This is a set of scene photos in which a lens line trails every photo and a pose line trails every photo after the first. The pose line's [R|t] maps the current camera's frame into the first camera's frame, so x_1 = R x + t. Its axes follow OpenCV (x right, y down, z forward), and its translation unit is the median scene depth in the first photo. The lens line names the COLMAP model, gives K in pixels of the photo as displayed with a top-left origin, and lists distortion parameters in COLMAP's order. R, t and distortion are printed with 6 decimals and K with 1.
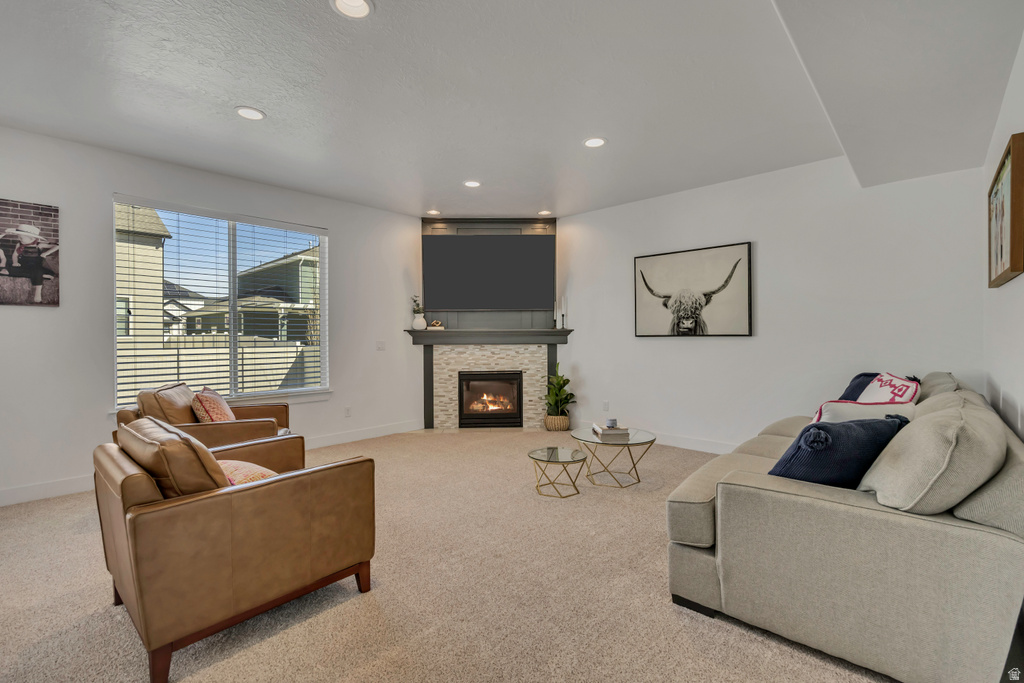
lens RADIAL K [[462.0, 0, 506.4], [0, 462.0, 338.3], [0, 0, 1]] dist [-0.000926, 0.000297]
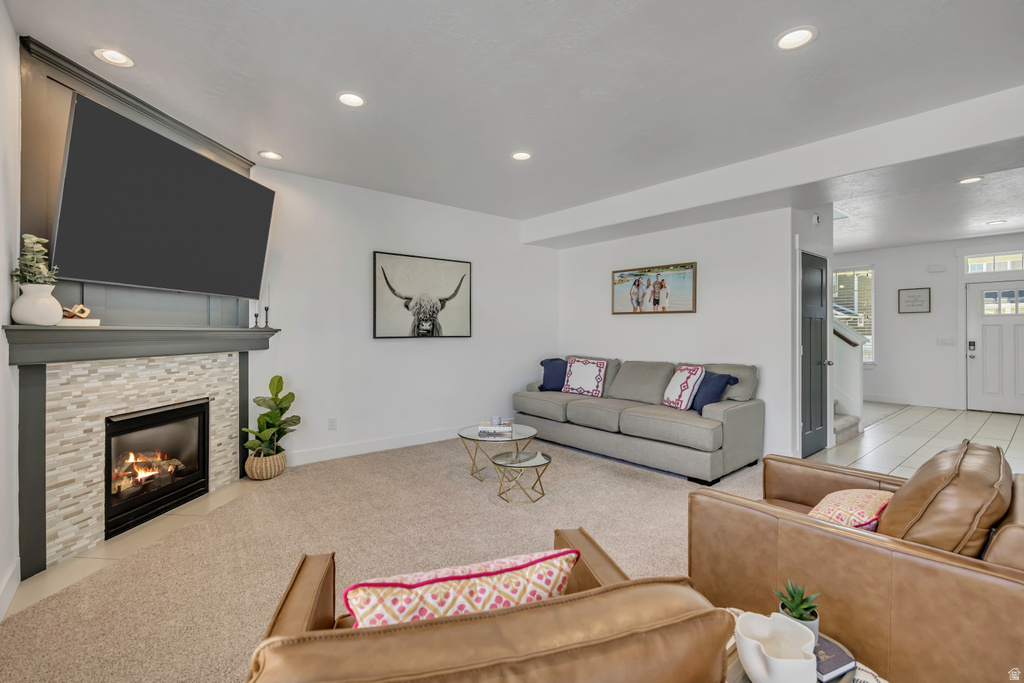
lens RADIAL K [[462.0, 0, 512.1], [0, 462.0, 332.1], [0, 0, 1]] dist [-0.000926, 0.000297]
pose [[0.112851, 0.004407, 0.993602, -0.528605], [0.007767, 0.999956, -0.005317, -0.007945], [-0.993582, 0.008317, 0.112812, 0.558146]]
